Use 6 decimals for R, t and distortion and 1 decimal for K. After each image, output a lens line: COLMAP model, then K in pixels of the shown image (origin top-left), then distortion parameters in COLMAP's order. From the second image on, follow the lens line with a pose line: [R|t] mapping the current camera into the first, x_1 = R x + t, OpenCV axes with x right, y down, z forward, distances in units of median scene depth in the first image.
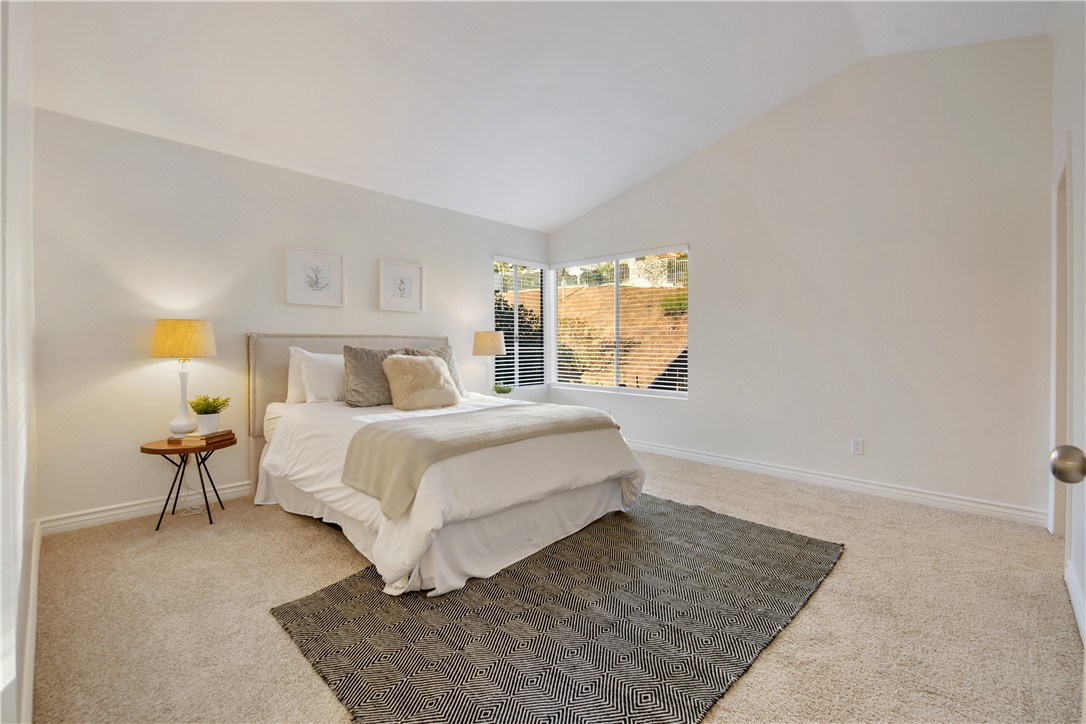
lens RADIAL K [[468.6, 0, 546.1], [0, 468.6, 355.0], [0, 0, 1]] dist [0.013395, -0.009964]
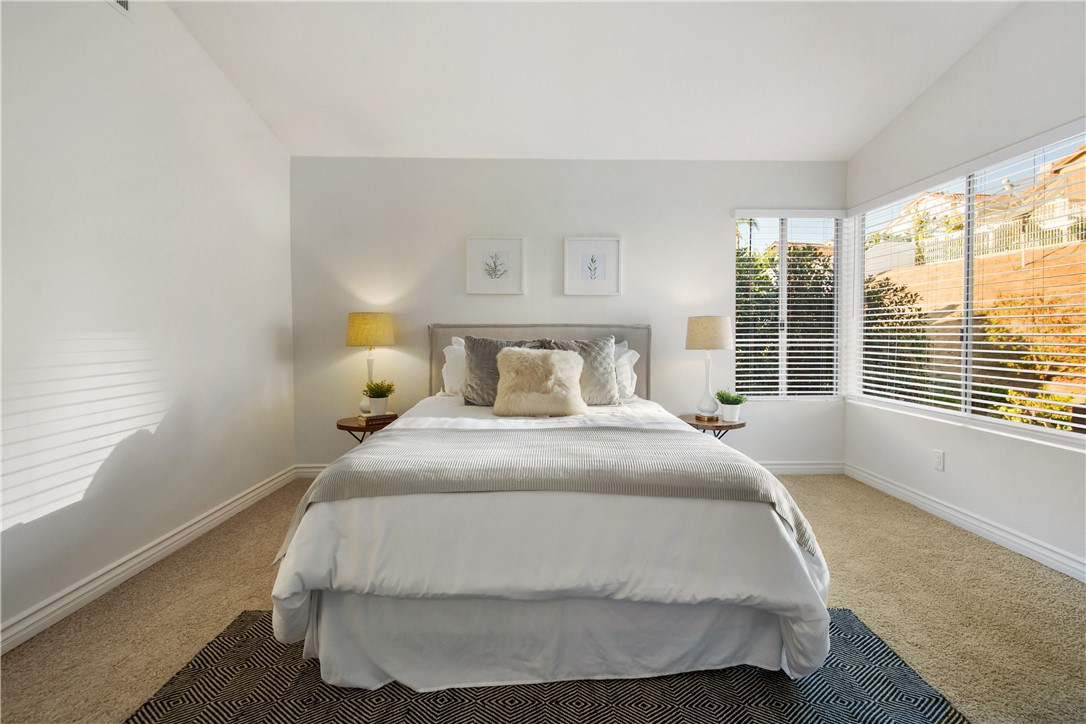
lens RADIAL K [[468.6, 0, 546.1], [0, 468.6, 355.0], [0, 0, 1]] dist [0.013395, -0.009964]
pose [[0.708683, 0.028891, -0.704935, 0.307260], [-0.015236, 0.999555, 0.025648, -0.008428], [0.705362, -0.007436, 0.708808, 0.457229]]
